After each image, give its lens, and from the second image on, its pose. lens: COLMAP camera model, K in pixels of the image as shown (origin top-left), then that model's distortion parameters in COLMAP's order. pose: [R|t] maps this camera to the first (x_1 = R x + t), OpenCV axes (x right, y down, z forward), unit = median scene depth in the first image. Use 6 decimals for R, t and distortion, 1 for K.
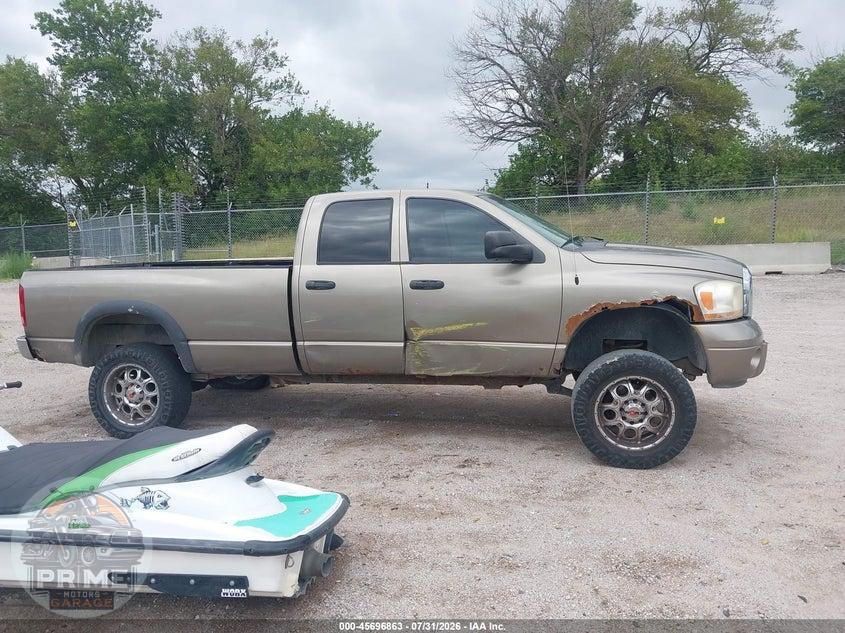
lens RADIAL K [[671.9, 0, 410.4], [0, 671.9, 323.2], [0, 0, 1]] dist [0.001300, -0.011103]
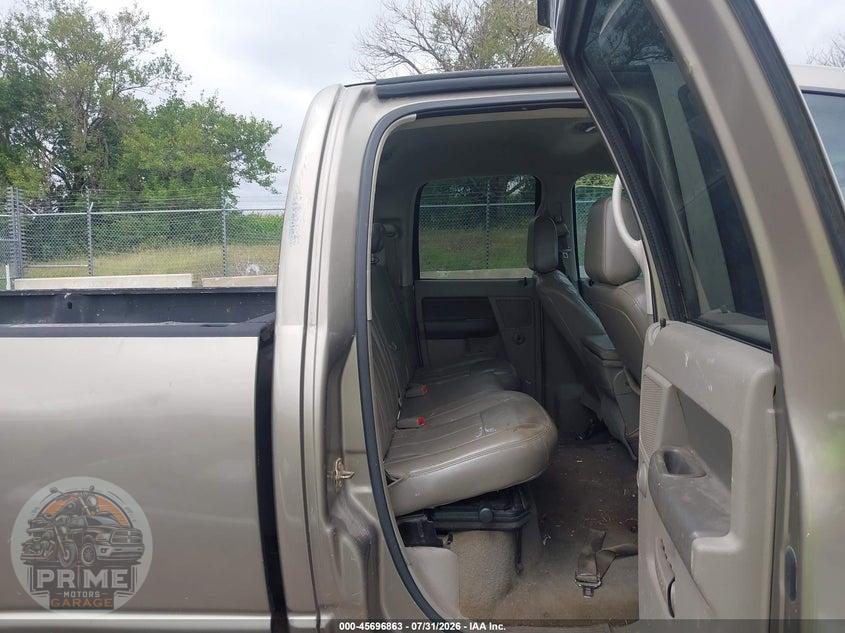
lens RADIAL K [[671.9, 0, 410.4], [0, 671.9, 323.2], [0, 0, 1]] dist [0.001300, -0.011103]
pose [[0.984912, -0.008276, 0.172859, -0.028301], [0.012312, 0.999676, -0.022288, -0.013504], [-0.172619, 0.024080, 0.984694, 0.123763]]
